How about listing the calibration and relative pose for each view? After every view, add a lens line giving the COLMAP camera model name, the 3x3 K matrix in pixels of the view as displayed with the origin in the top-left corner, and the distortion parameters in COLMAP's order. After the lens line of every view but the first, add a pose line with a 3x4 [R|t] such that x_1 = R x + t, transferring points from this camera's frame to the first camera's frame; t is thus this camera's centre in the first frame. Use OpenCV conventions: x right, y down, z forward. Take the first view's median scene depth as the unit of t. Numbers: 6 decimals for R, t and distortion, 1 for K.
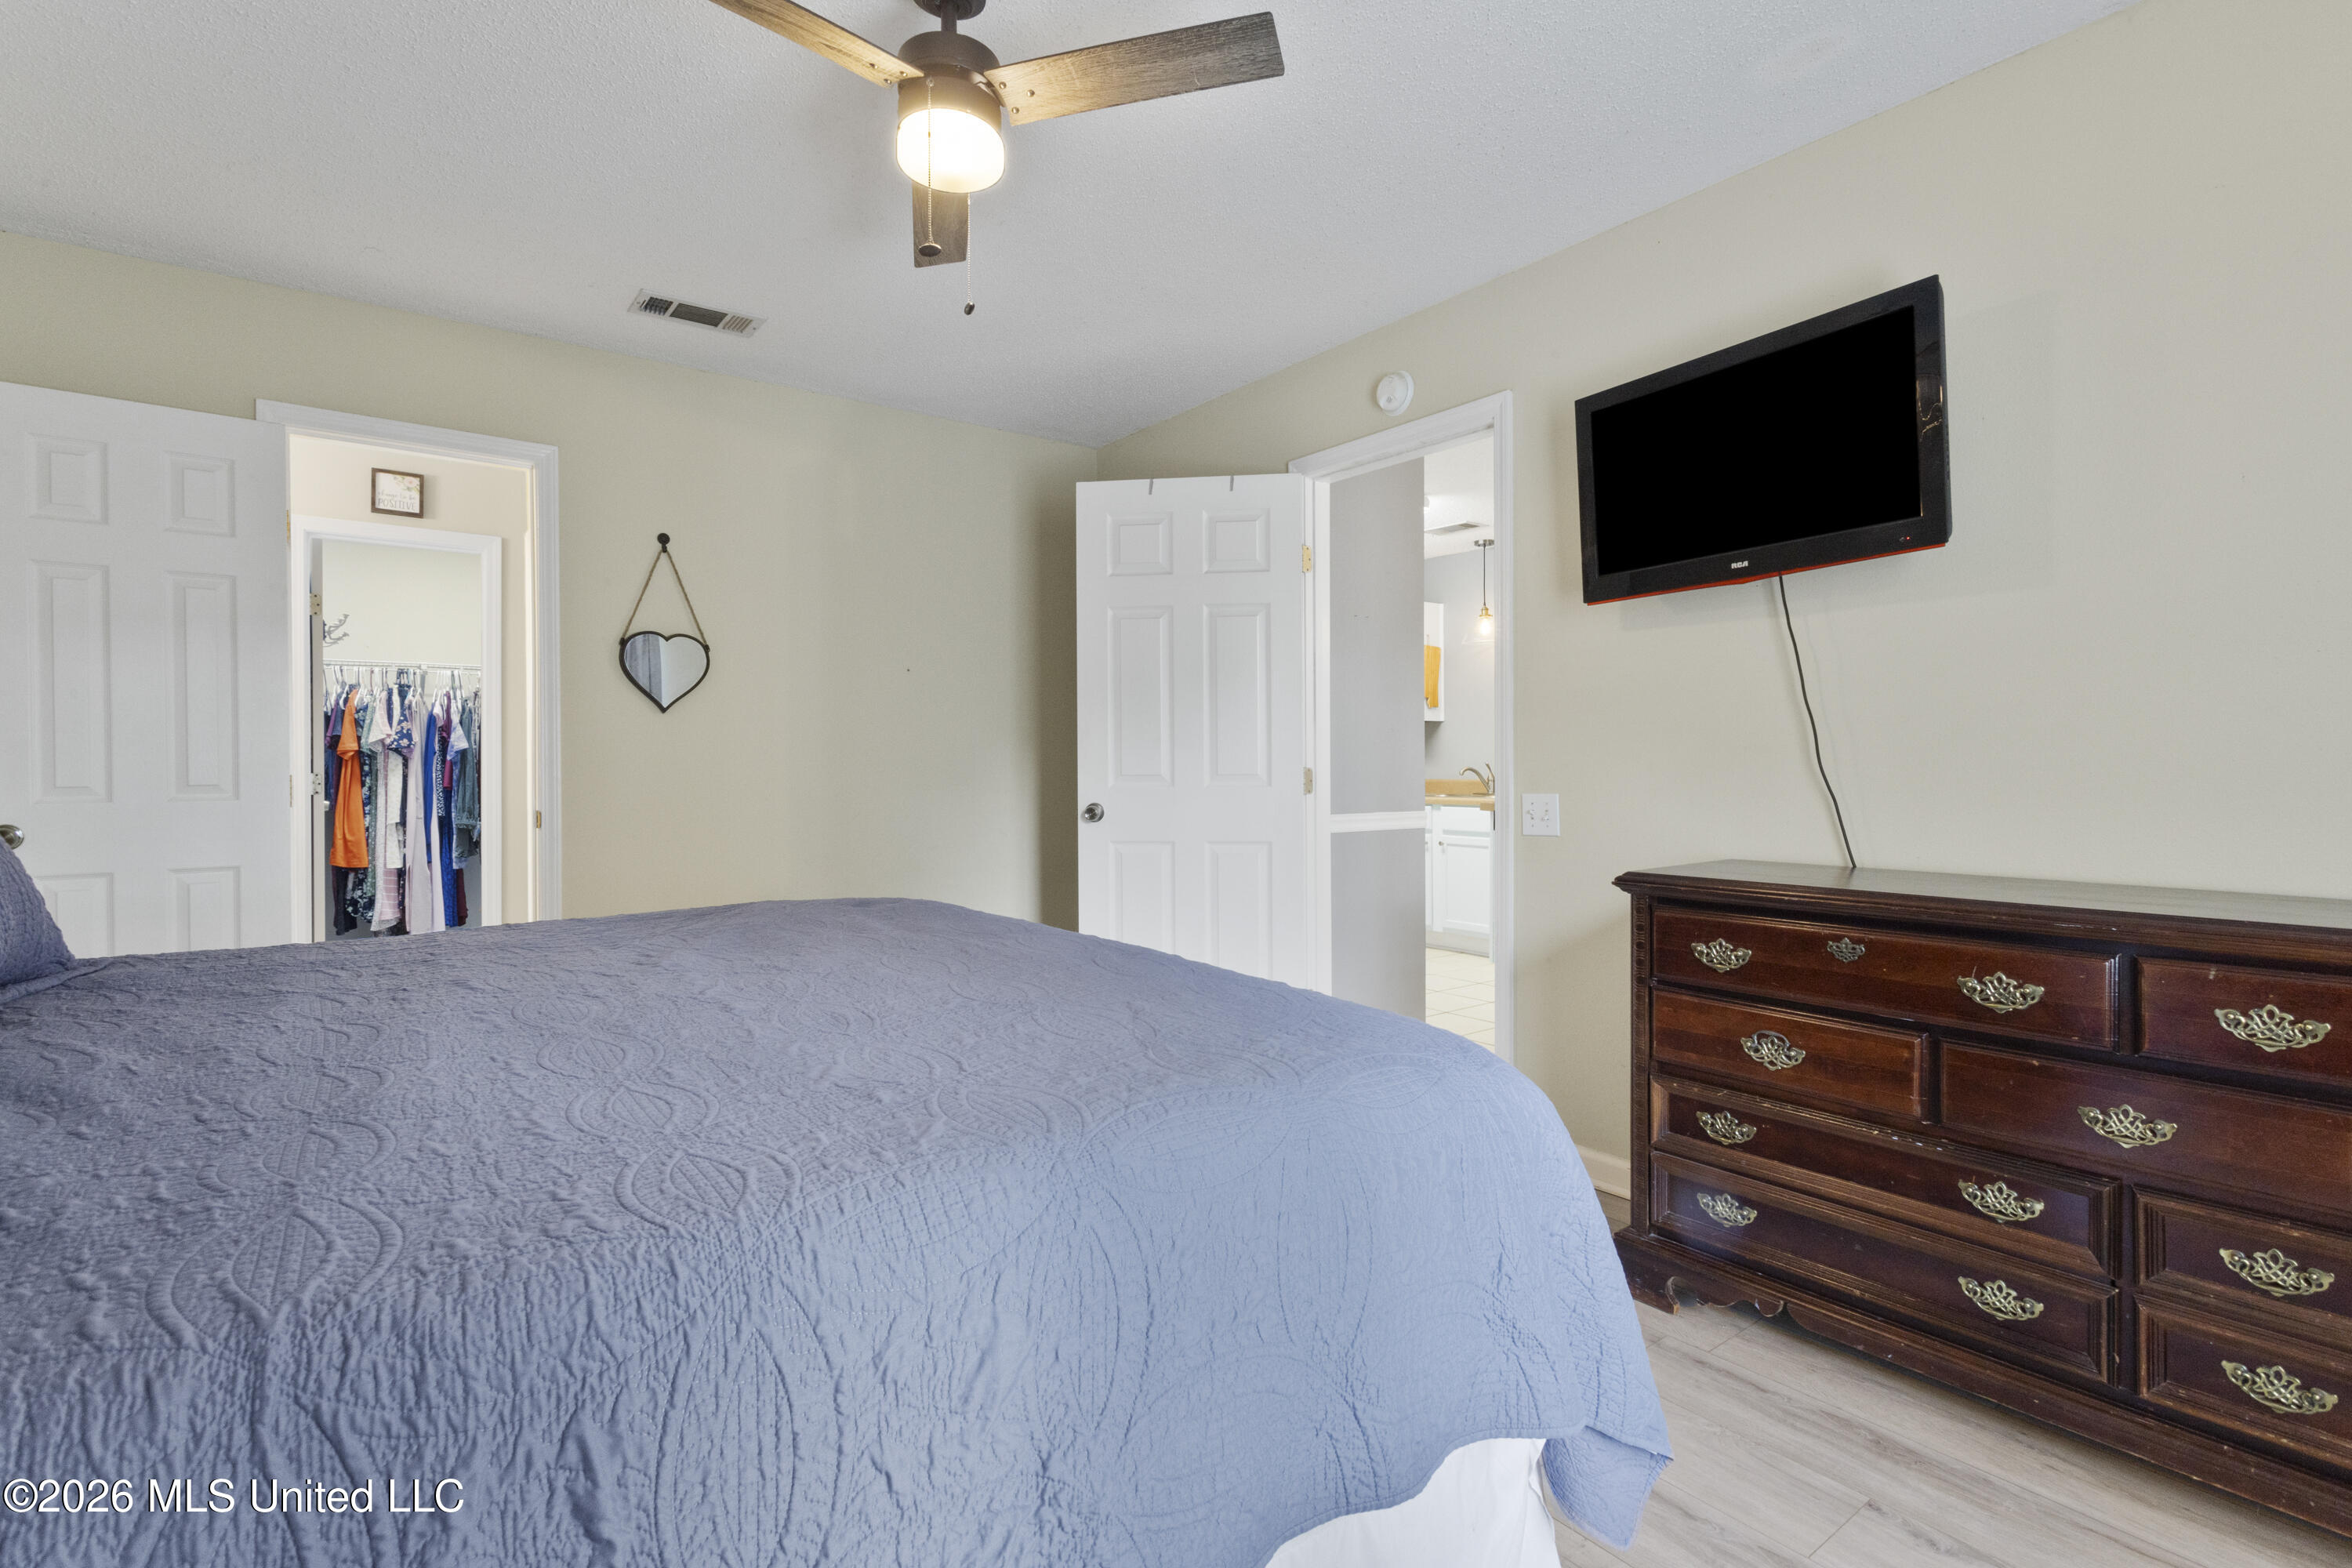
lens RADIAL K [[1105.9, 0, 1178.8], [0, 1105.9, 772.1], [0, 0, 1]] dist [0.003571, 0.000126]
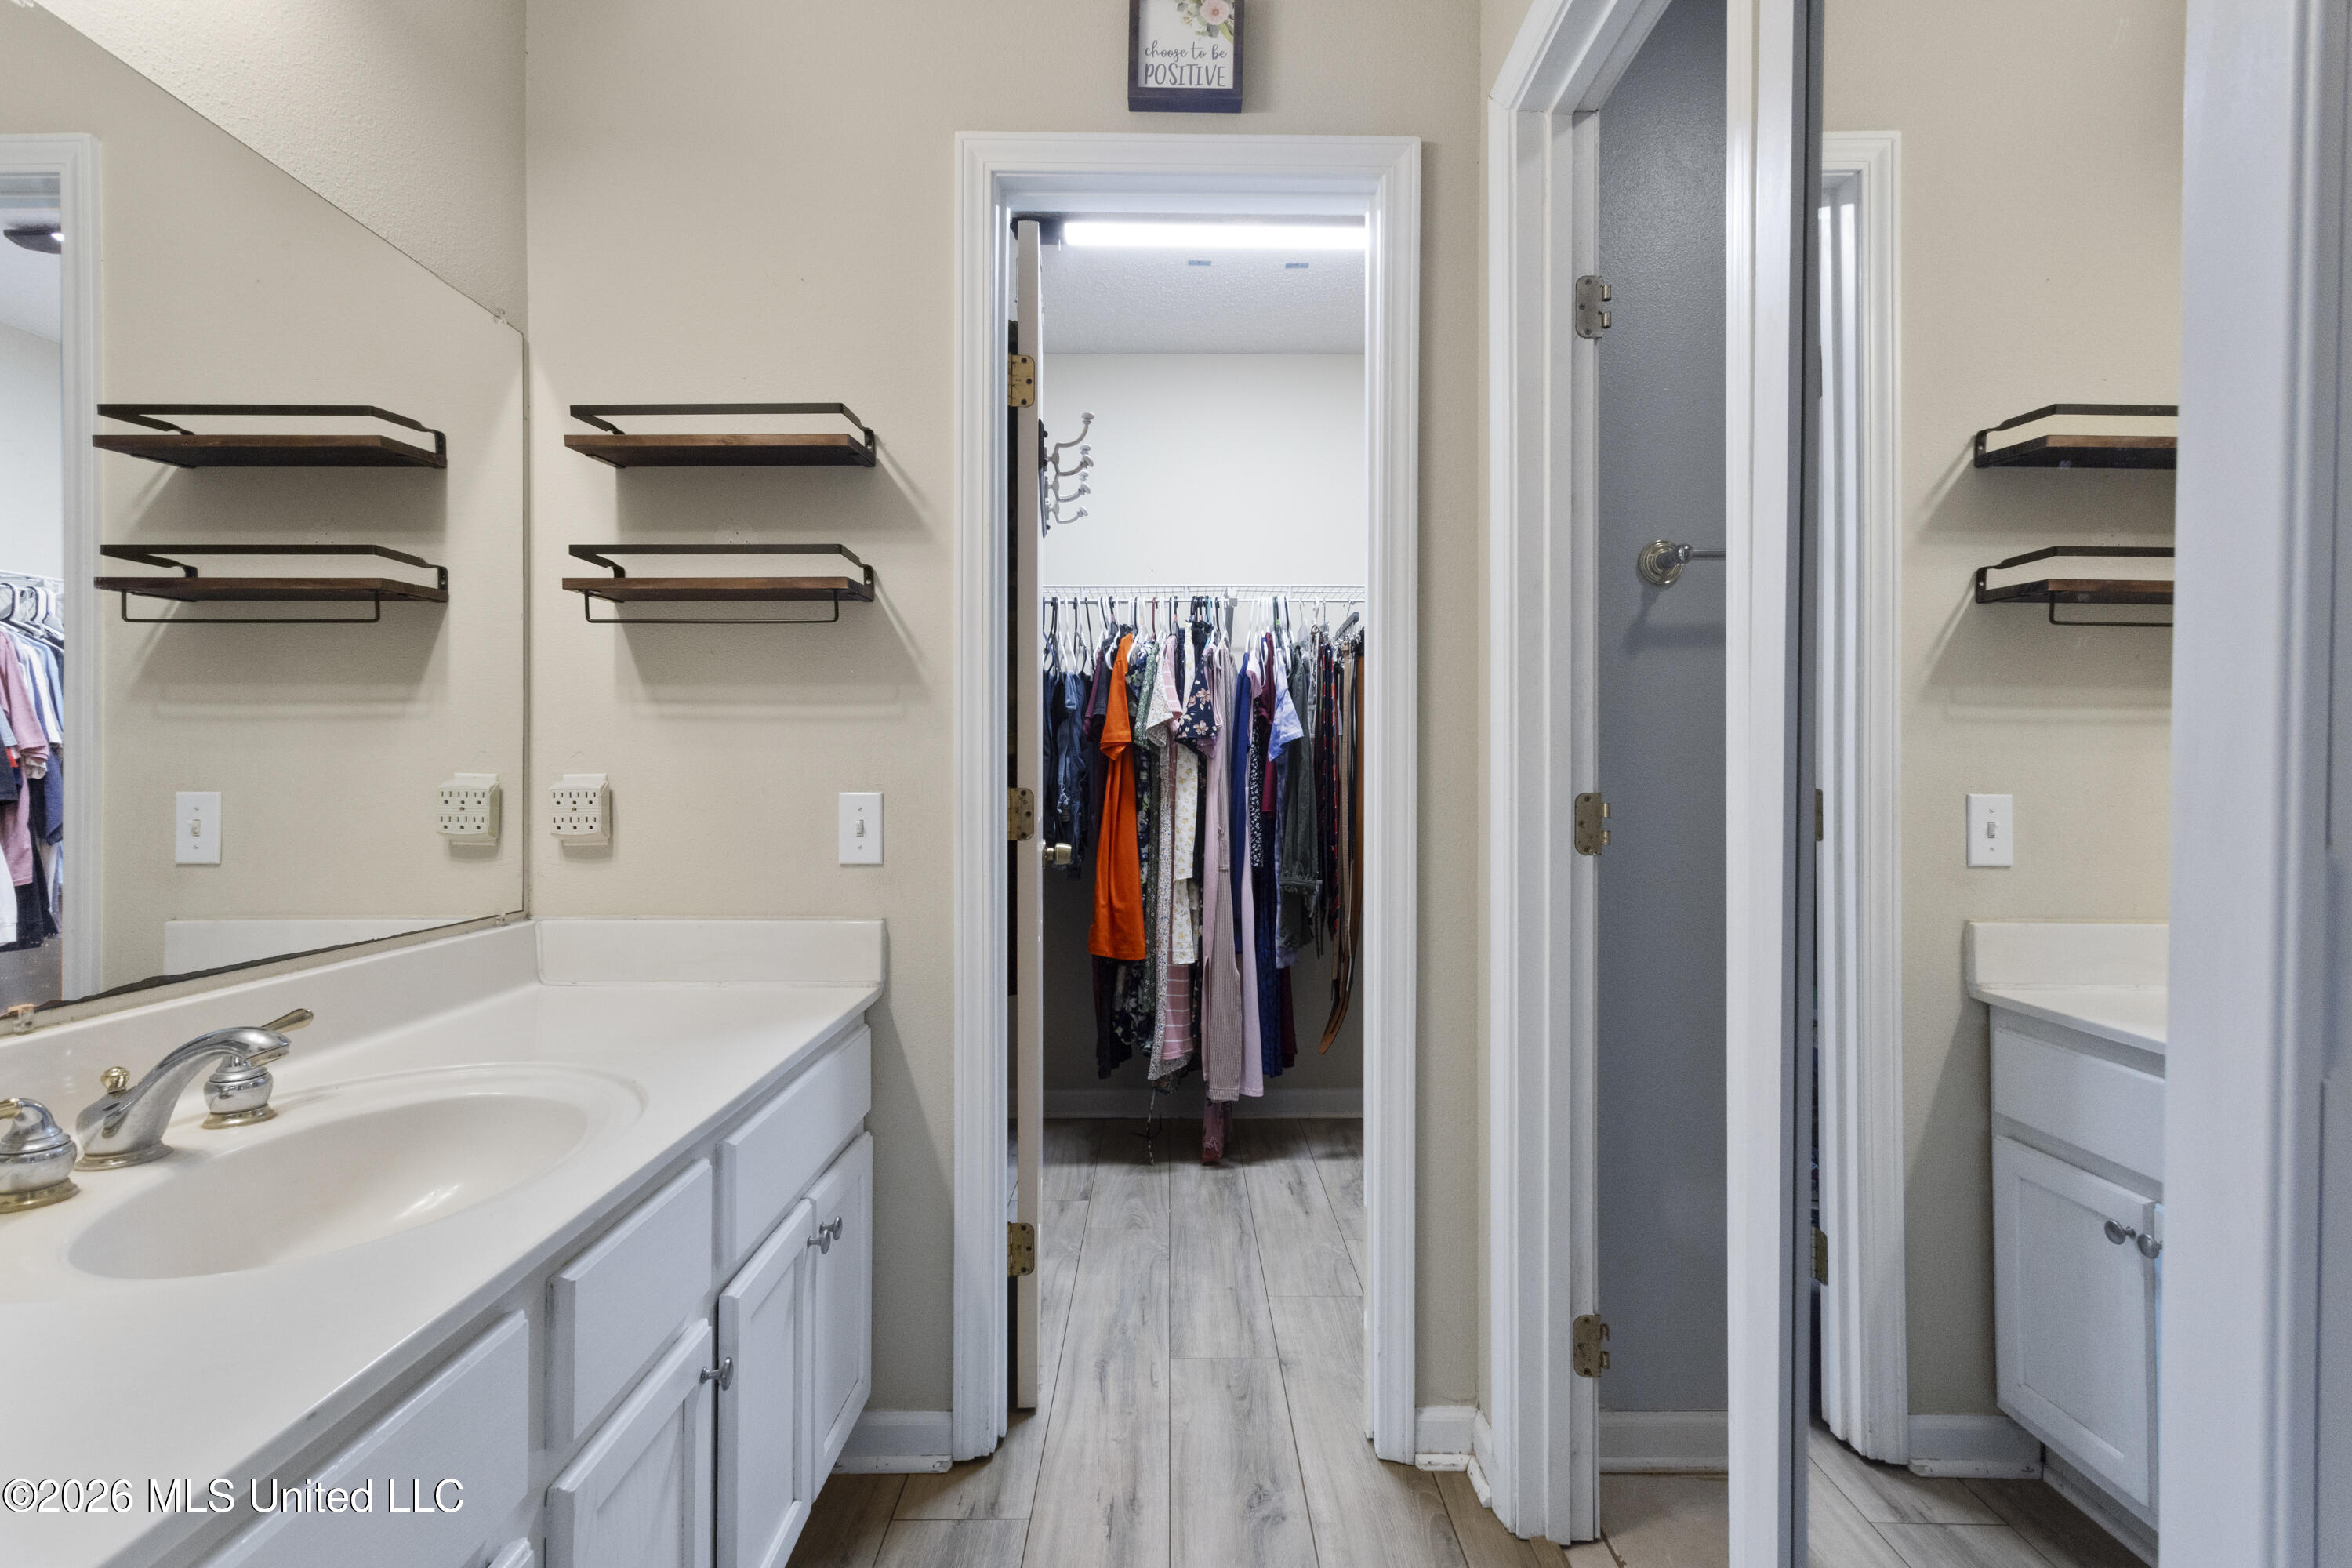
lens RADIAL K [[1105.9, 0, 1178.8], [0, 1105.9, 772.1], [0, 0, 1]] dist [0.003571, 0.000126]
pose [[0.804078, 0.004586, -0.594506, -0.394127], [-0.005648, 0.999984, 0.000076, -0.005626], [0.594497, 0.003297, 0.804091, 0.569998]]
